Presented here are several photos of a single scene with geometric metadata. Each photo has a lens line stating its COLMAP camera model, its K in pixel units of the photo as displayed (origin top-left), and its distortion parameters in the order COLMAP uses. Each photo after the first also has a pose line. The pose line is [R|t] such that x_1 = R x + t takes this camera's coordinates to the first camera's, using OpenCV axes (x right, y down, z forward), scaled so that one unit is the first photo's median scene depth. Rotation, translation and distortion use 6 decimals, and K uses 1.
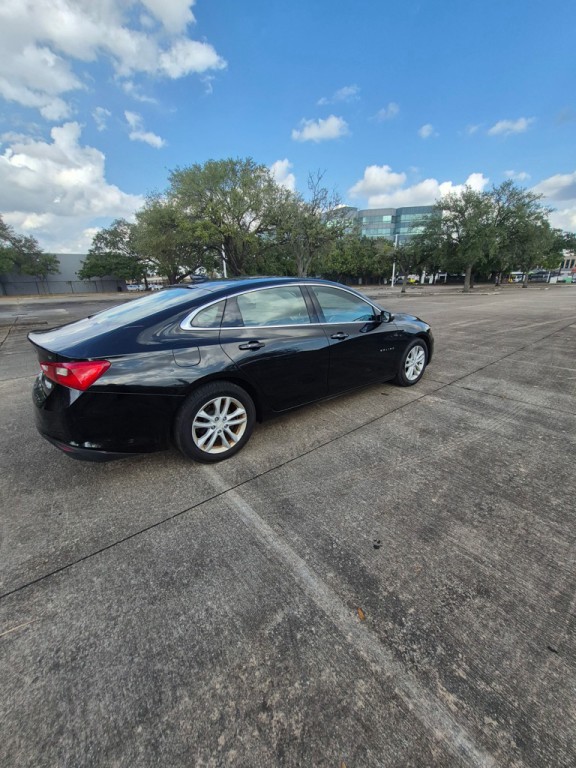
lens RADIAL K [[301.8, 0, 292.9], [0, 301.8, 381.2], [0, 0, 1]] dist [-0.004240, -0.000186]
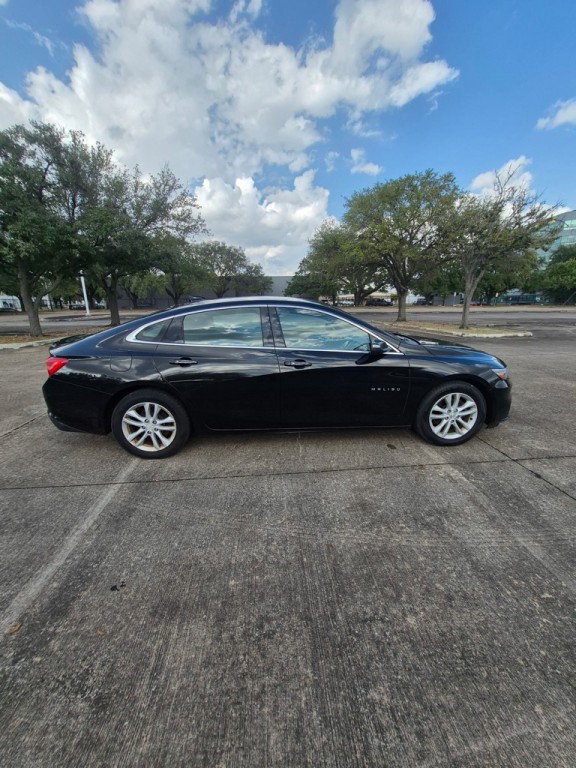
lens RADIAL K [[301.8, 0, 291.3], [0, 301.8, 383.9], [0, 0, 1]] dist [-0.004240, -0.000186]
pose [[0.824174, 0.158508, -0.543703, 0.109684], [-0.181897, 0.983257, 0.010924, -0.017159], [0.536331, 0.089895, 0.839207, 0.044702]]
